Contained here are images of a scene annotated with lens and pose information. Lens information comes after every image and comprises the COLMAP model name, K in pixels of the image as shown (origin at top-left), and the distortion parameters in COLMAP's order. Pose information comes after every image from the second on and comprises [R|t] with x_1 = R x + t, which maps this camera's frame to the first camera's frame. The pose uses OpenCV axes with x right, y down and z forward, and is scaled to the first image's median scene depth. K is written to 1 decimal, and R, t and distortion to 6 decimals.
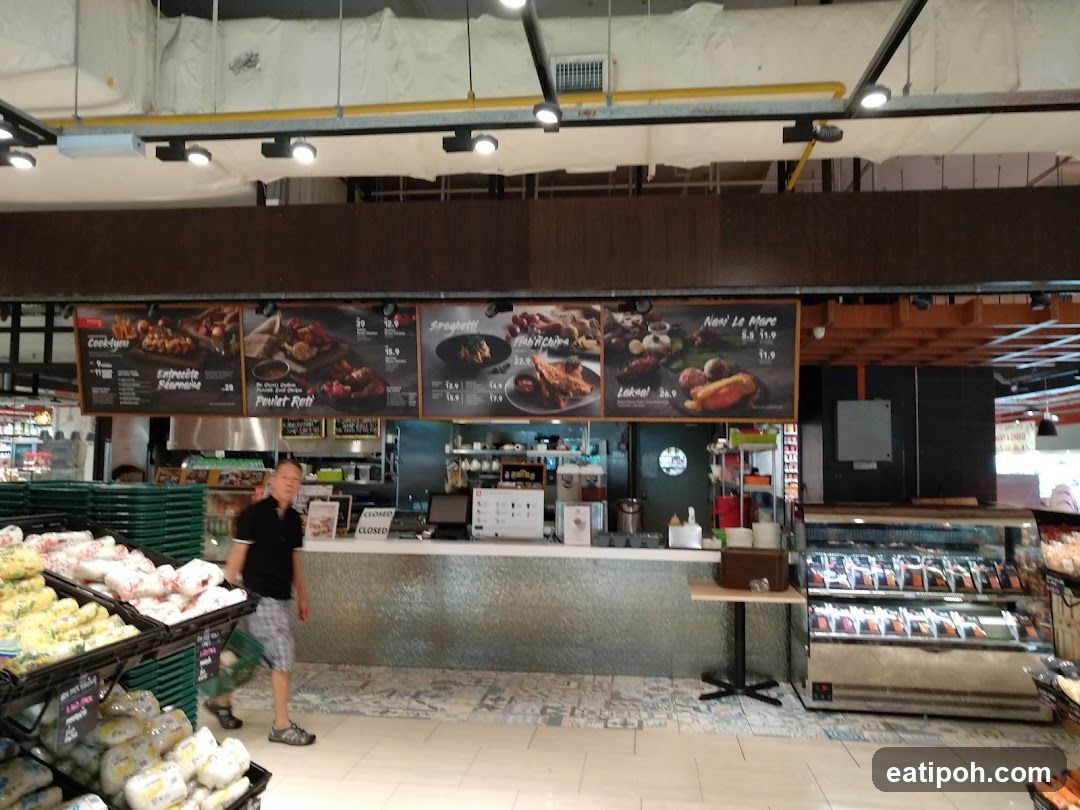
lens RADIAL K [[853.1, 0, 537.4], [0, 853.1, 405.2], [0, 0, 1]] dist [0.004973, 0.002513]
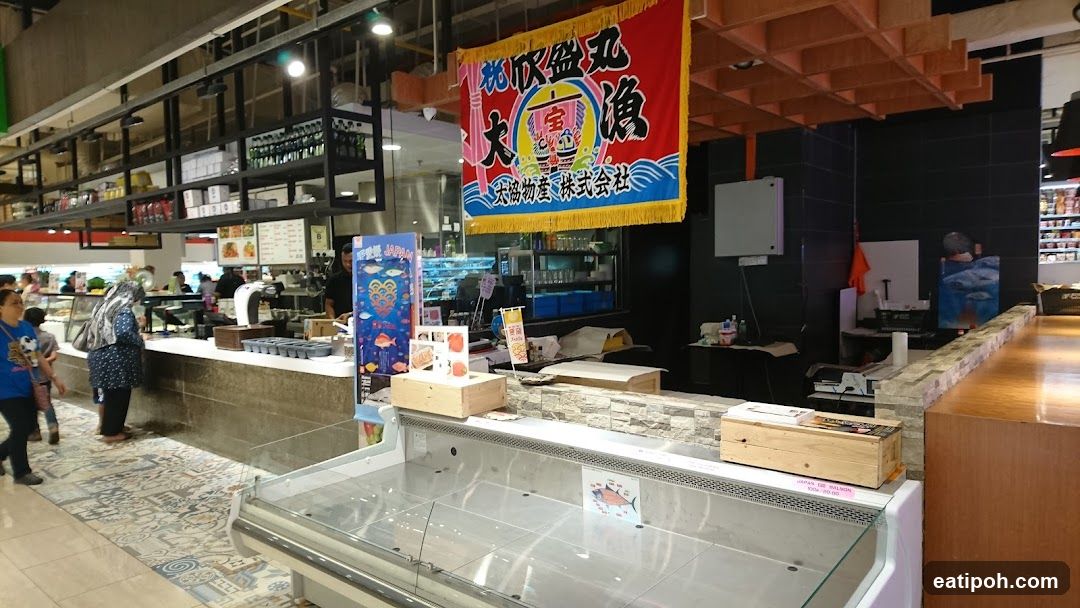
lens RADIAL K [[693.4, 0, 539.4], [0, 693.4, 306.9], [0, 0, 1]] dist [0.001440, 0.000100]
pose [[0.849332, 0.007634, -0.527803, 0.931538], [0.056199, 0.992905, 0.104795, 0.055426], [0.524858, -0.118667, 0.842877, 0.545570]]
